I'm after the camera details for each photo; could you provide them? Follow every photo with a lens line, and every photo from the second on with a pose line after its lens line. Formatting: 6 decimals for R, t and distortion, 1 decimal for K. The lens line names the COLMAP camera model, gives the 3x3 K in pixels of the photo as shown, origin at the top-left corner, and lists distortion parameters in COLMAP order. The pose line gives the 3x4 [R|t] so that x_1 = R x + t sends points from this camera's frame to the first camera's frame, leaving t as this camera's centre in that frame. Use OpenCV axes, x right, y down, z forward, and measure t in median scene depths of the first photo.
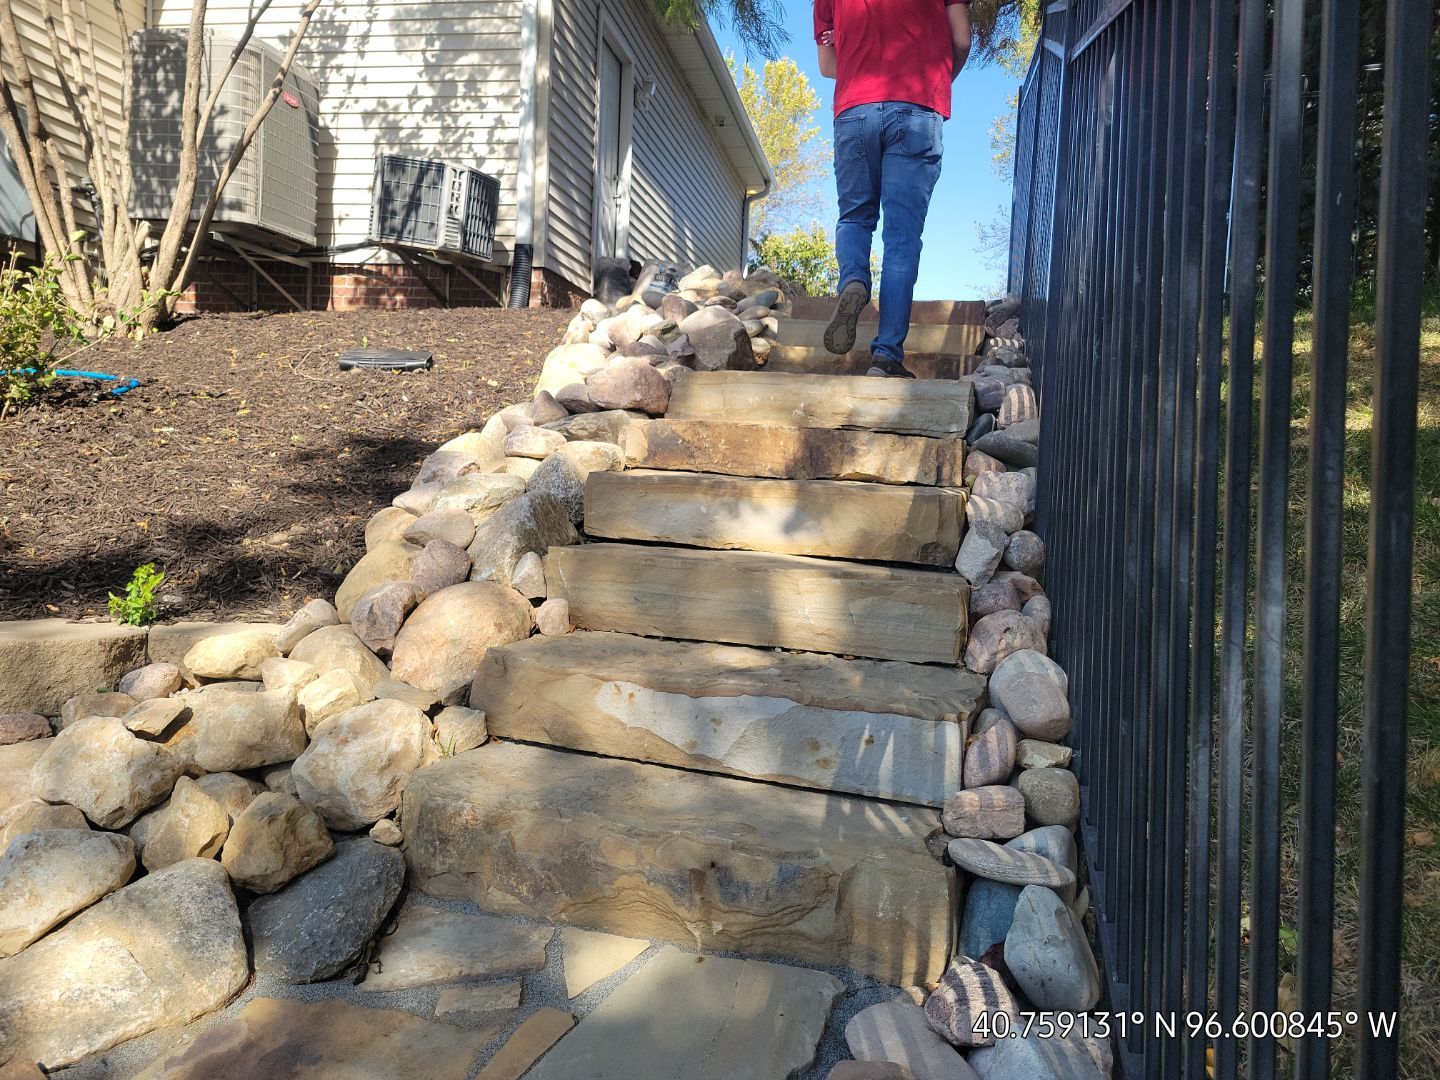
lens RADIAL K [[1052.3, 0, 720.0], [0, 1052.3, 540.0], [0, 0, 1]] dist [0.063592, -0.050759]
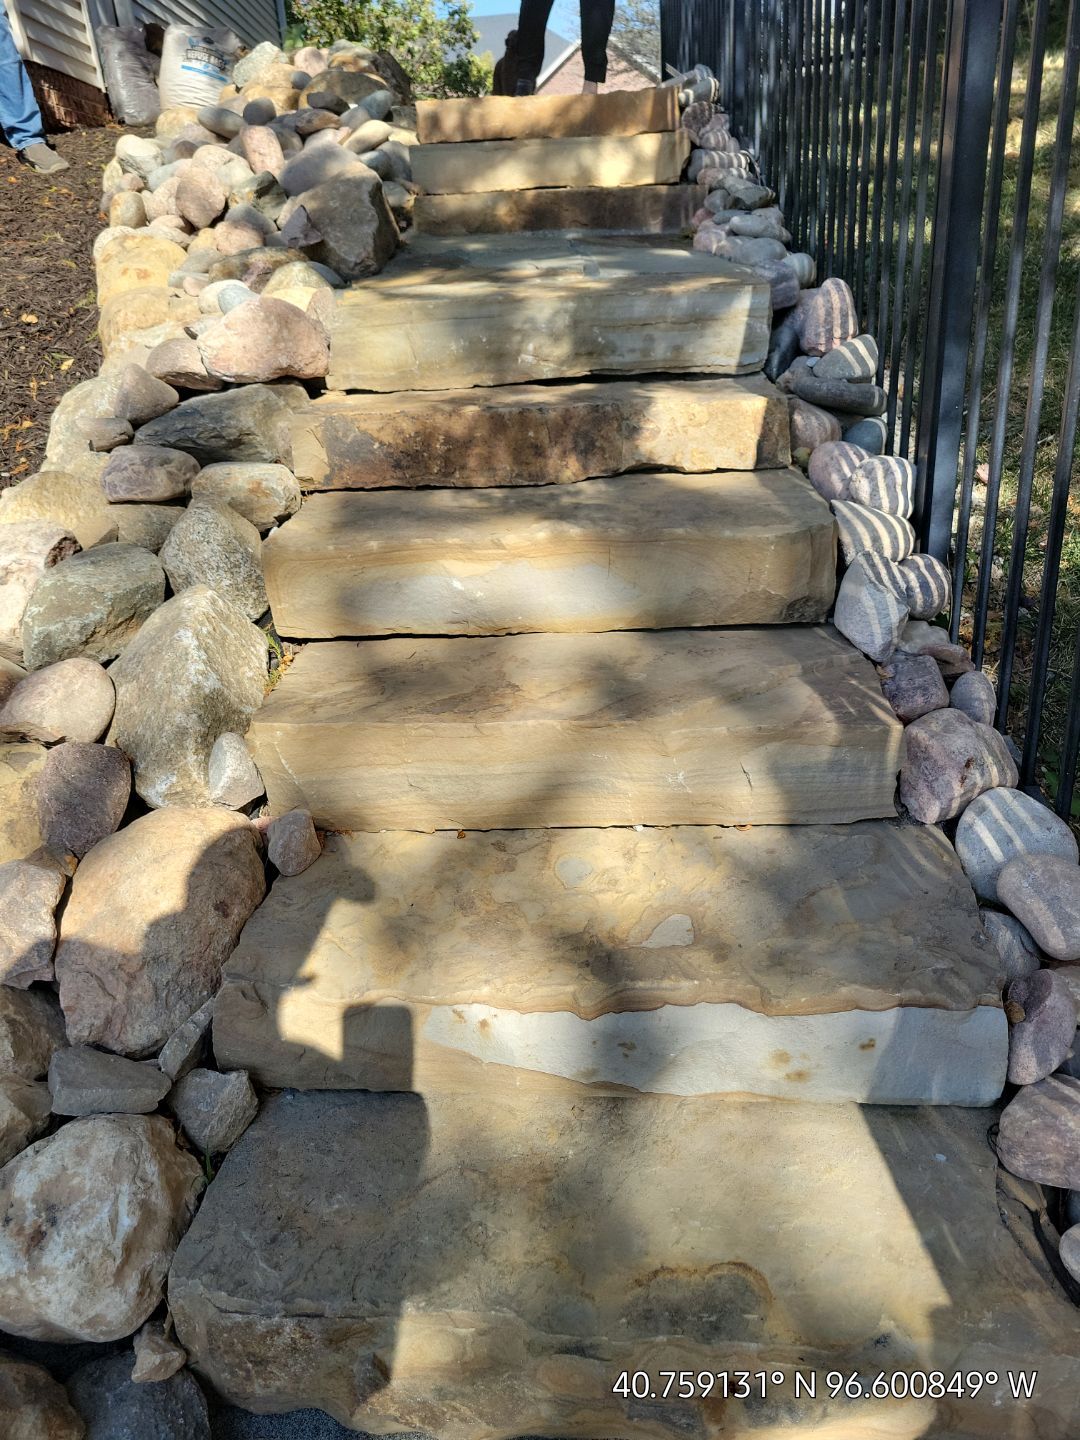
lens RADIAL K [[1089.9, 0, 576.2], [0, 1089.9, 726.0], [0, 0, 1]] dist [0.058930, -0.054278]
pose [[0.966156, -0.194626, 0.169300, -0.082609], [0.126478, 0.929421, 0.346669, -0.187236], [-0.224822, -0.313523, 0.922582, 0.333222]]
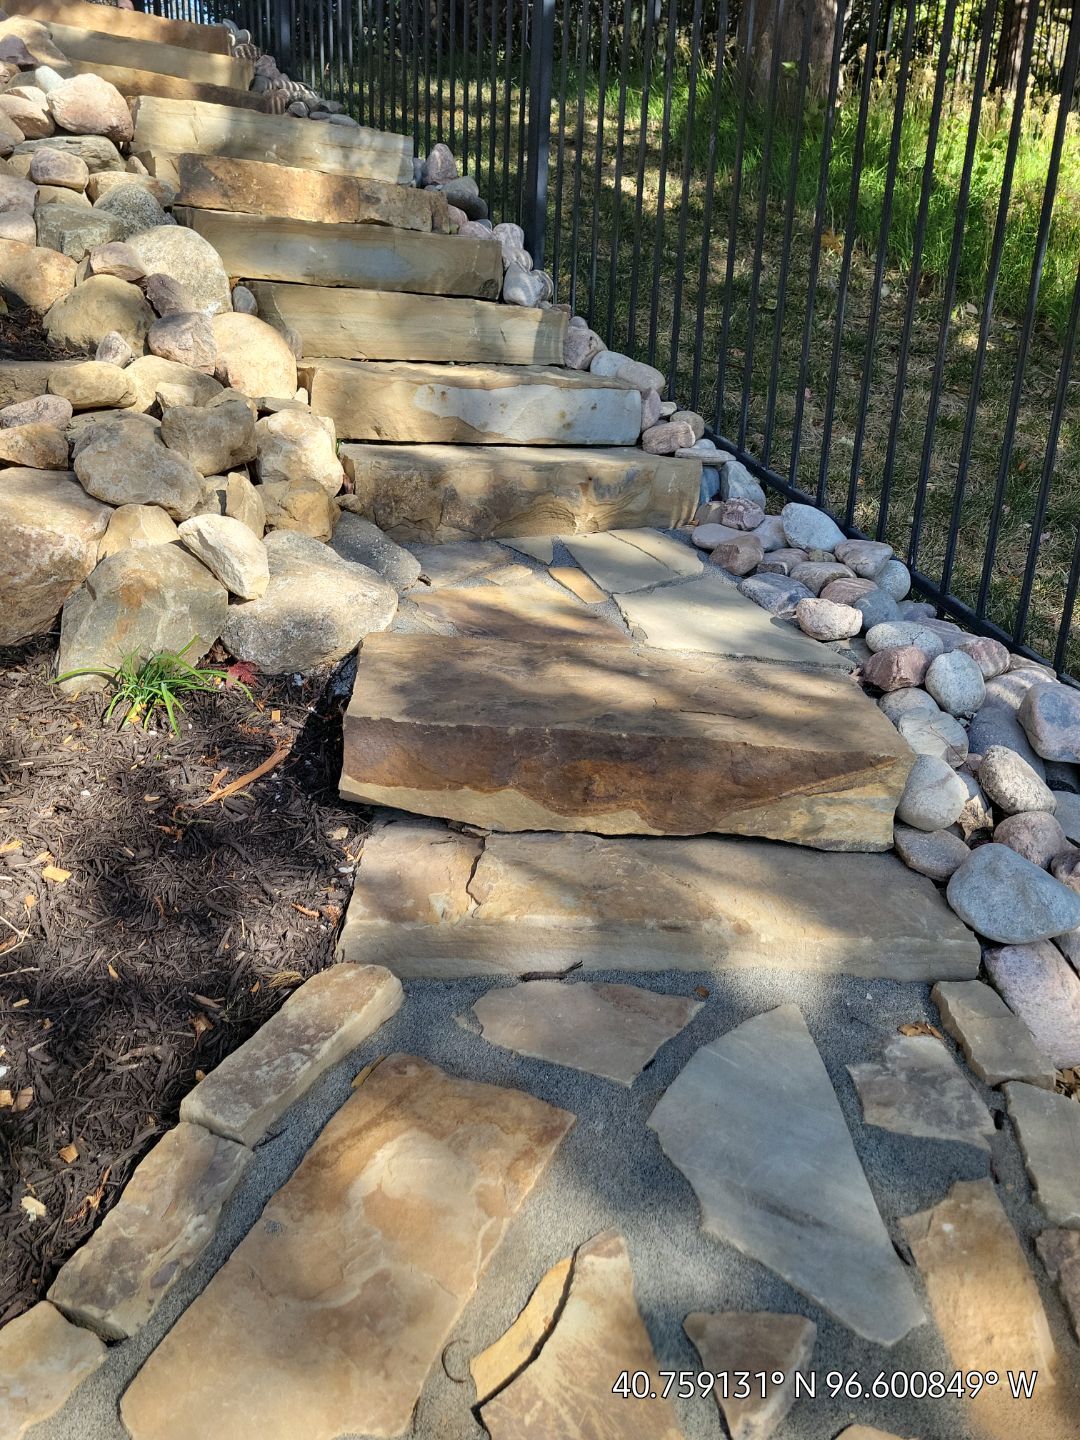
lens RADIAL K [[1052.3, 0, 540.0], [0, 1052.3, 720.0], [0, 0, 1]] dist [0.063592, -0.050759]
pose [[0.718627, -0.266794, 0.642180, -0.773092], [0.019259, 0.930756, 0.365133, 0.032085], [-0.695129, -0.250027, 0.674005, -0.102436]]
